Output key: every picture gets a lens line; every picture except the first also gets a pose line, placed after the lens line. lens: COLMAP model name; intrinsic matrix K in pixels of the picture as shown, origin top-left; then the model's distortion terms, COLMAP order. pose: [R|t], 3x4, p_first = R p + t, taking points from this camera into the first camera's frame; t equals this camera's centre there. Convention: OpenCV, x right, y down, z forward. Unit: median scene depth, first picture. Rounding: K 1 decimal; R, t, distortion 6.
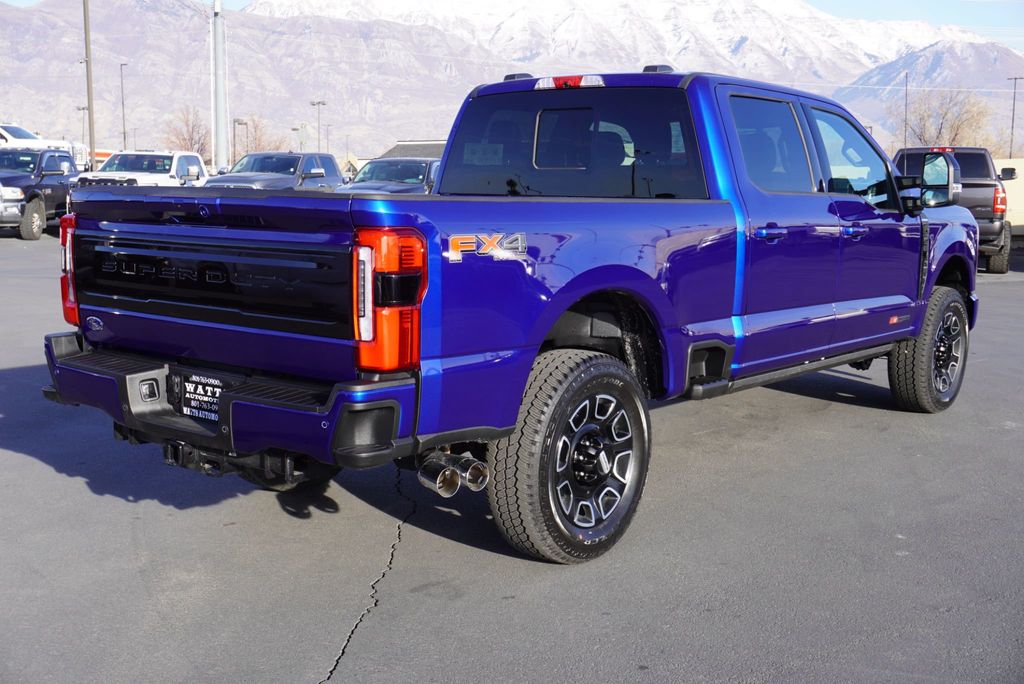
lens RADIAL K [[1143.2, 0, 511.8], [0, 1143.2, 347.9], [0, 0, 1]] dist [0.001768, 0.000000]
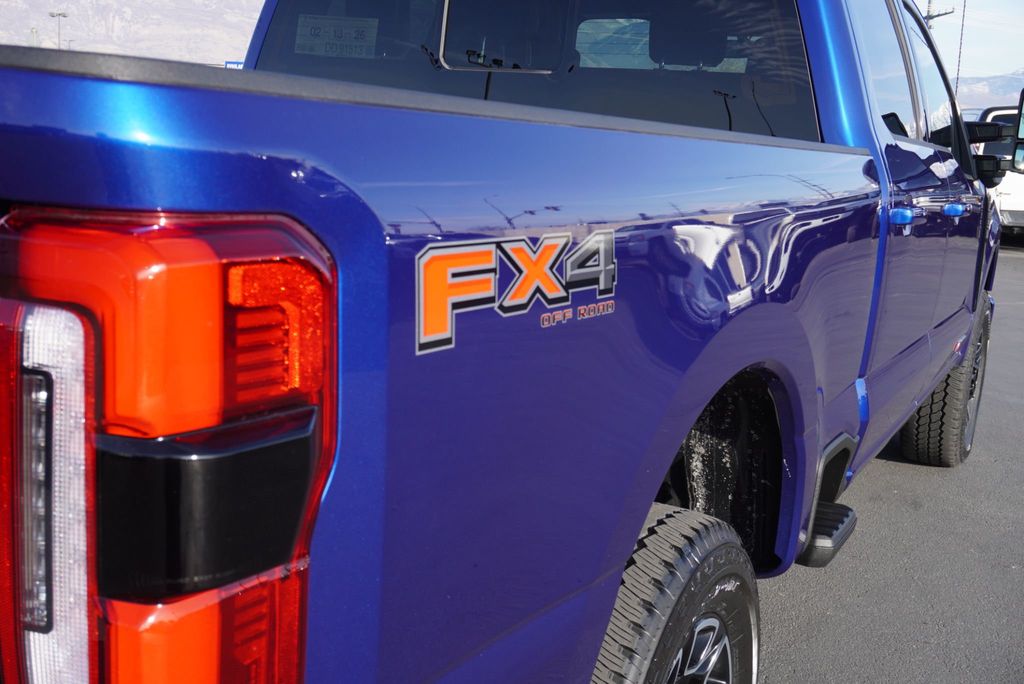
lens RADIAL K [[1143.2, 0, 503.8], [0, 1143.2, 332.7], [0, 0, 1]] dist [0.001768, 0.000000]
pose [[0.979022, 0.014317, 0.203252, -0.090078], [-0.022506, 0.999023, 0.038037, -0.092577], [-0.202509, -0.041814, 0.978387, 0.775574]]
